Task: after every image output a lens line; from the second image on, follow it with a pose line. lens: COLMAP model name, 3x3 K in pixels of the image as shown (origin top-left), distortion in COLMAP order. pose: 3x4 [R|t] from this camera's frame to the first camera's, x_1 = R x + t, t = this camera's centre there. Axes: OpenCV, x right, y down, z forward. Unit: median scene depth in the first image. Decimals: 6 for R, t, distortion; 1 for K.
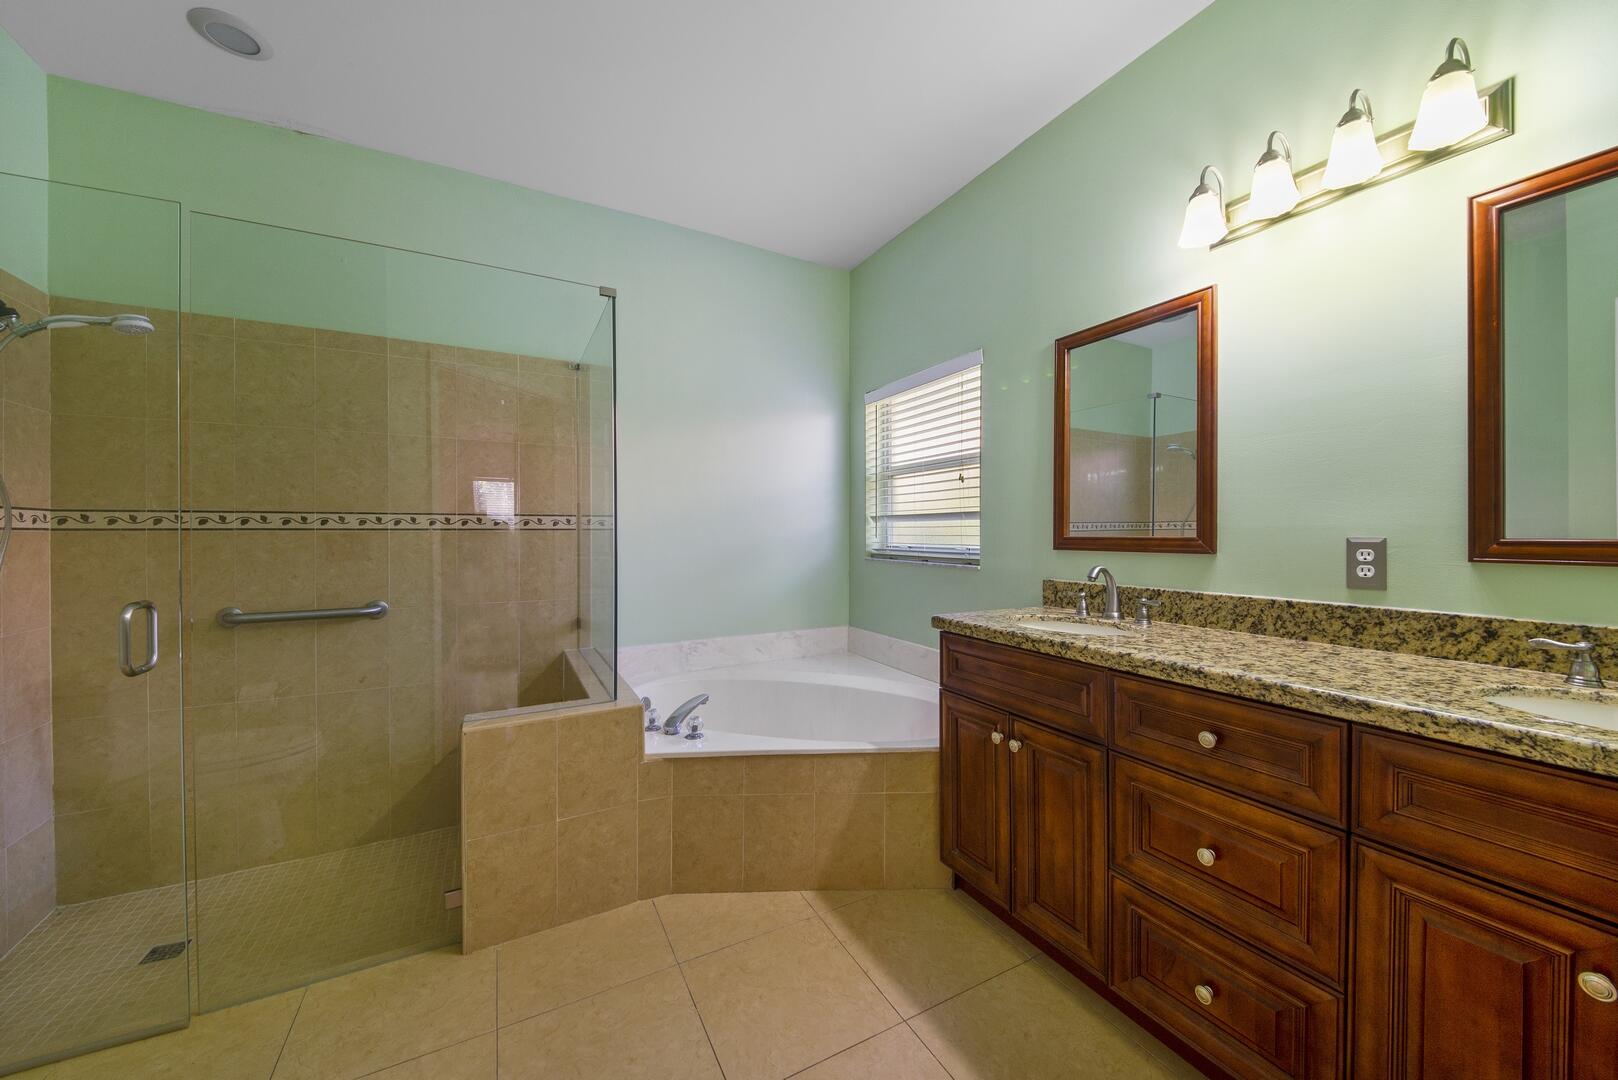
lens RADIAL K [[573.1, 0, 812.2], [0, 573.1, 529.5], [0, 0, 1]] dist [0.000840, -0.009040]
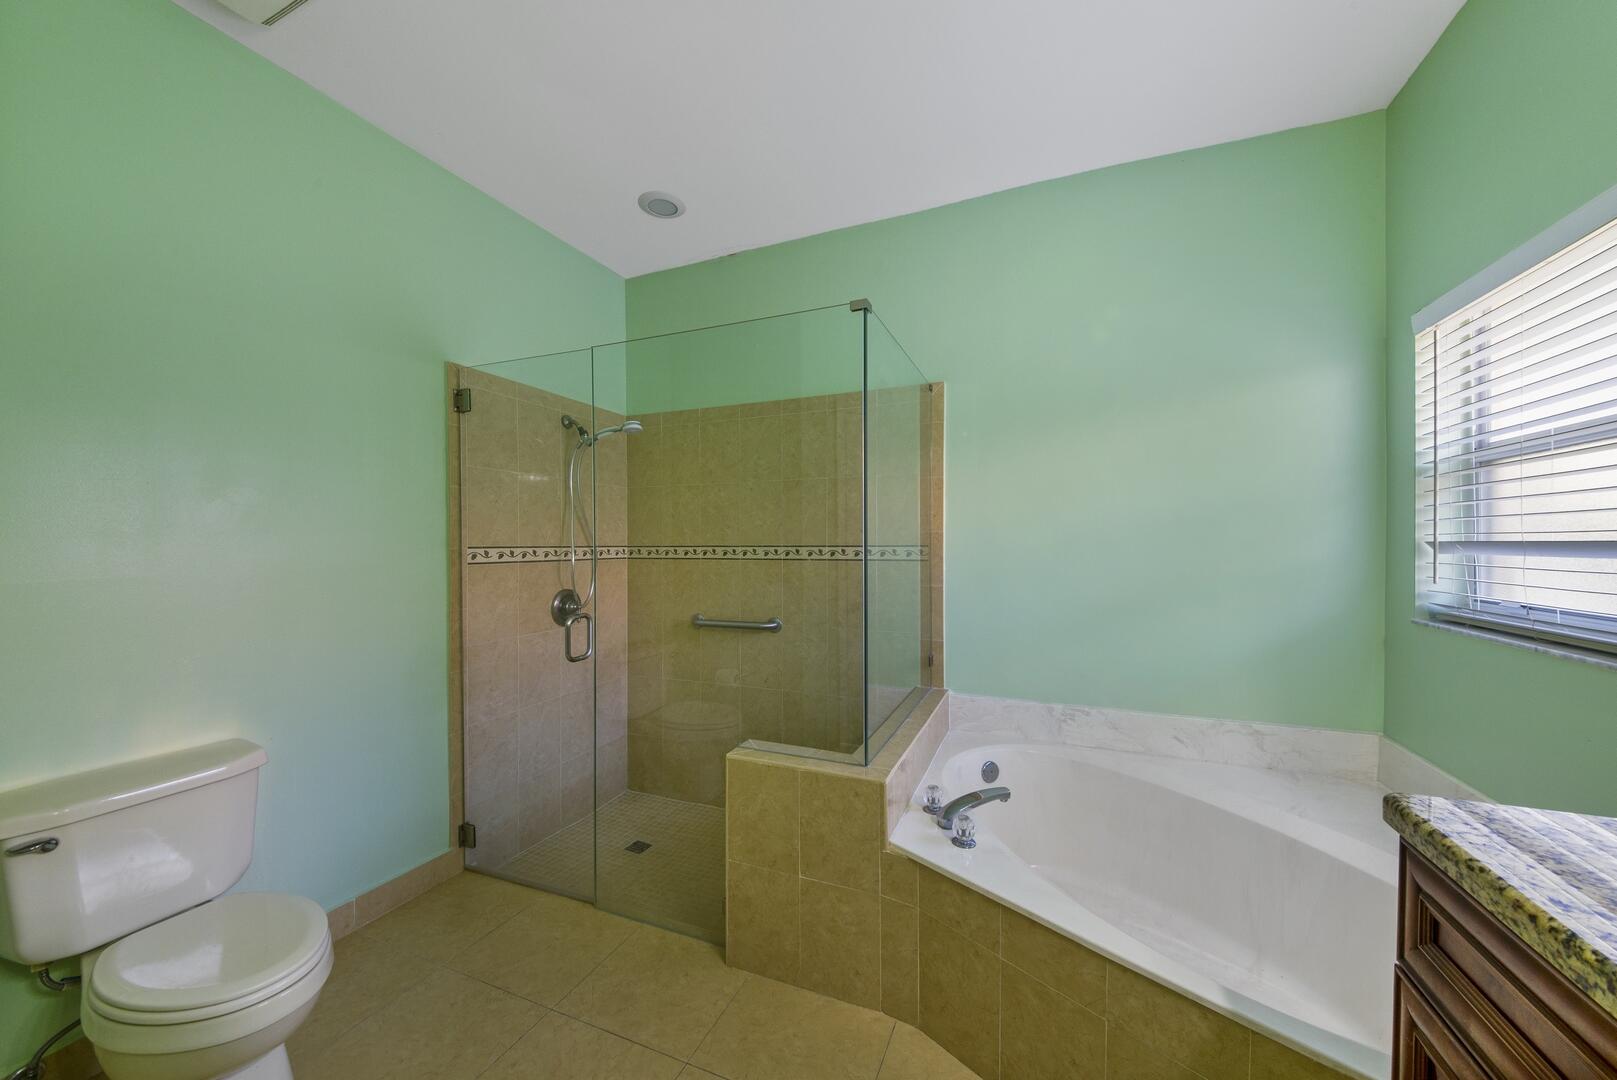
lens RADIAL K [[568.1, 0, 808.5], [0, 568.1, 540.0], [0, 0, 1]] dist [-0.000015, -0.000085]
pose [[0.610748, -0.004612, -0.791812, 0.250841], [0.006378, 0.999979, -0.000905, -0.042095], [0.791800, -0.004497, 0.610765, 0.339435]]
